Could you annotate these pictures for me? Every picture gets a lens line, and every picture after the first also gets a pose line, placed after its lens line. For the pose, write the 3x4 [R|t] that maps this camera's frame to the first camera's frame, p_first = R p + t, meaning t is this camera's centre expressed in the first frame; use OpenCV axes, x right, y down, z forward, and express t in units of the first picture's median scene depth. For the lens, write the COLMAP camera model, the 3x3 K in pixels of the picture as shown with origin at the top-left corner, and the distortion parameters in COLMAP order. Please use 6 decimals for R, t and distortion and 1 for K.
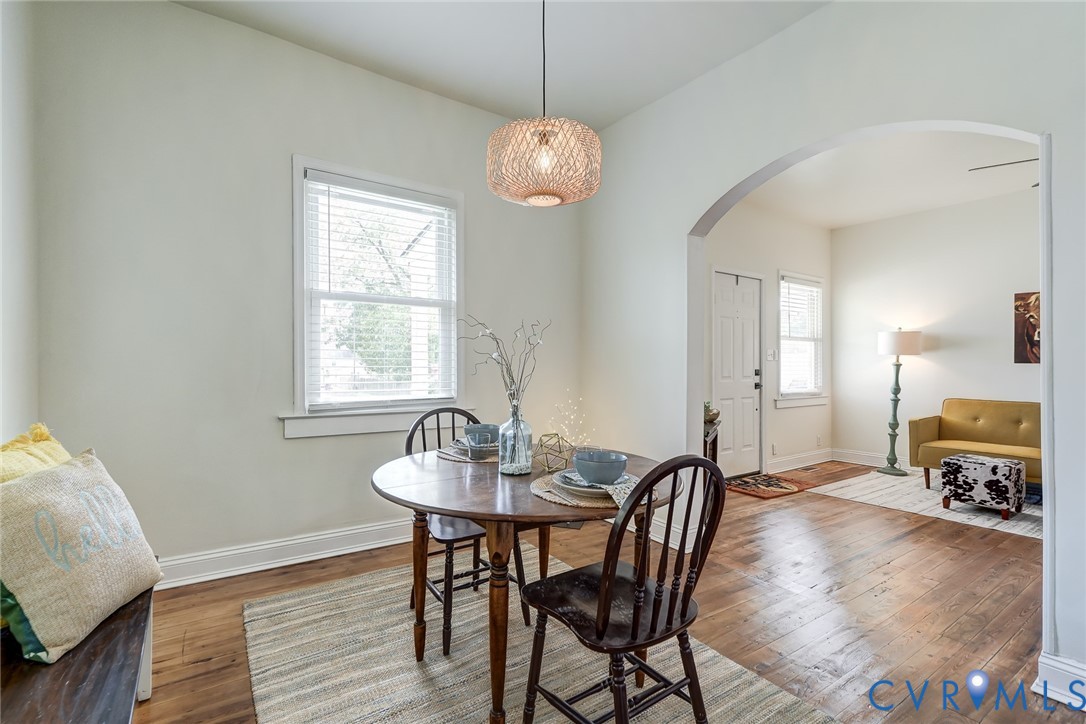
lens RADIAL K [[500.6, 0, 545.2], [0, 500.6, 361.1], [0, 0, 1]] dist [0.002705, 0.000436]
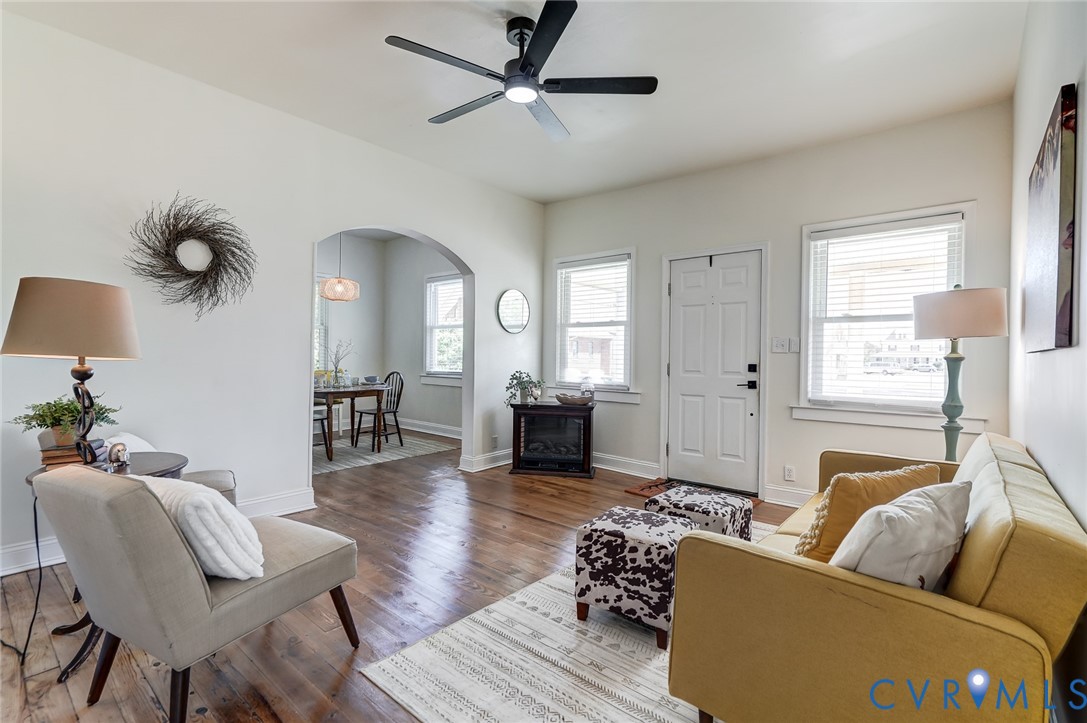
lens RADIAL K [[501.1, 0, 537.9], [0, 501.1, 360.8], [0, 0, 1]] dist [0.002705, 0.000436]
pose [[0.249362, 0.007215, -0.968383, 1.110514], [-0.003766, 0.999972, 0.006480, 0.007496], [0.968403, 0.002031, 0.249383, 0.472289]]
